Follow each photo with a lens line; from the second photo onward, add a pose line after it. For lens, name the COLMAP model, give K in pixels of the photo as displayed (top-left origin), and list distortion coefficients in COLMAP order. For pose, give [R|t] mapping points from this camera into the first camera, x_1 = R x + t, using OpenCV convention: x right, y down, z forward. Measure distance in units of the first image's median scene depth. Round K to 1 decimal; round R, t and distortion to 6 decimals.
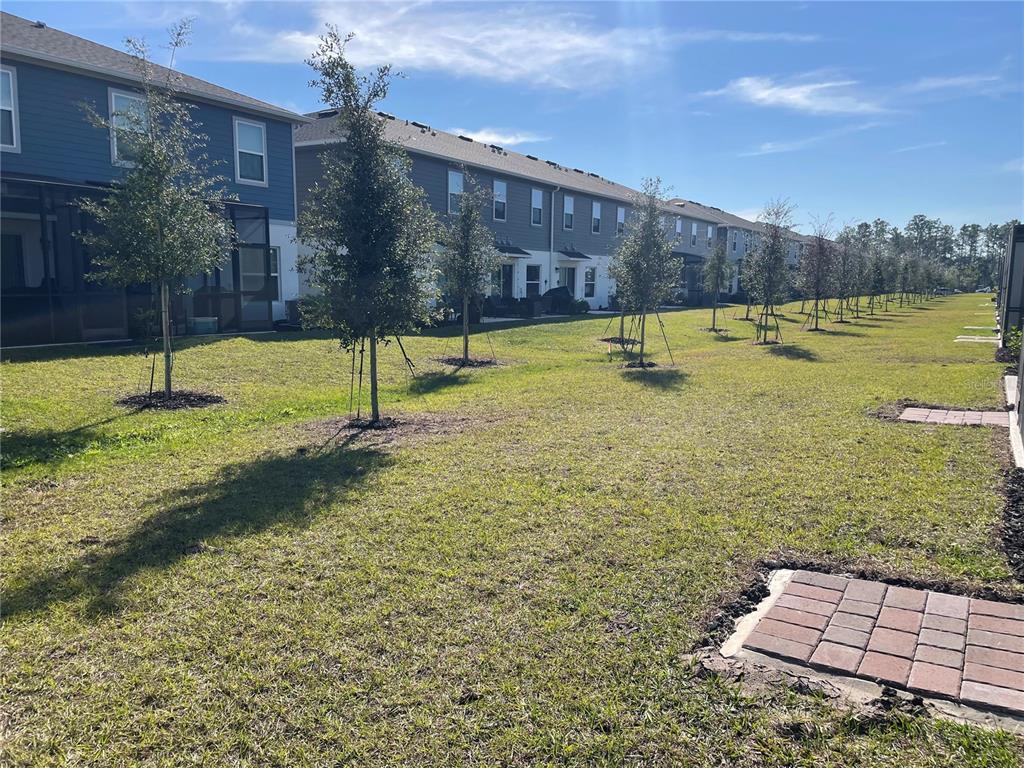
lens RADIAL K [[771.6, 0, 512.0], [0, 771.6, 384.0], [0, 0, 1]] dist [0.073810, -0.089797]
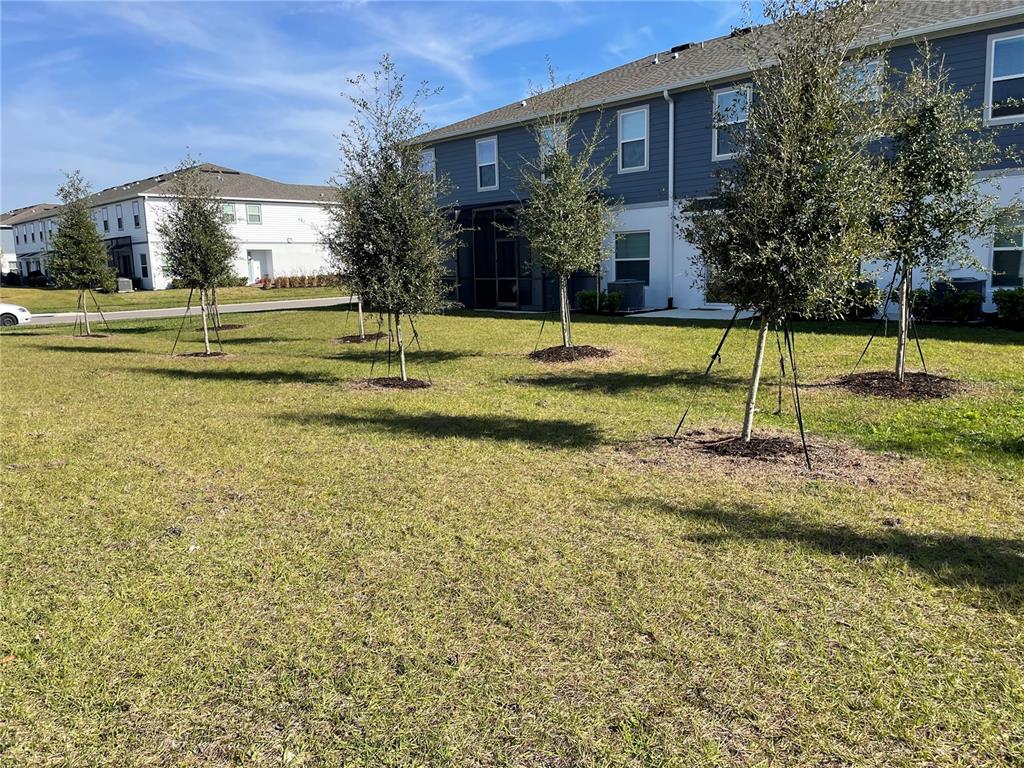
lens RADIAL K [[771.6, 0, 512.0], [0, 771.6, 384.0], [0, 0, 1]] dist [0.073810, -0.089797]
pose [[-0.322876, 0.147447, -0.934885, 0.651540], [-0.098926, 0.977122, 0.188274, -0.134611], [0.941257, 0.153273, -0.300903, 1.058089]]
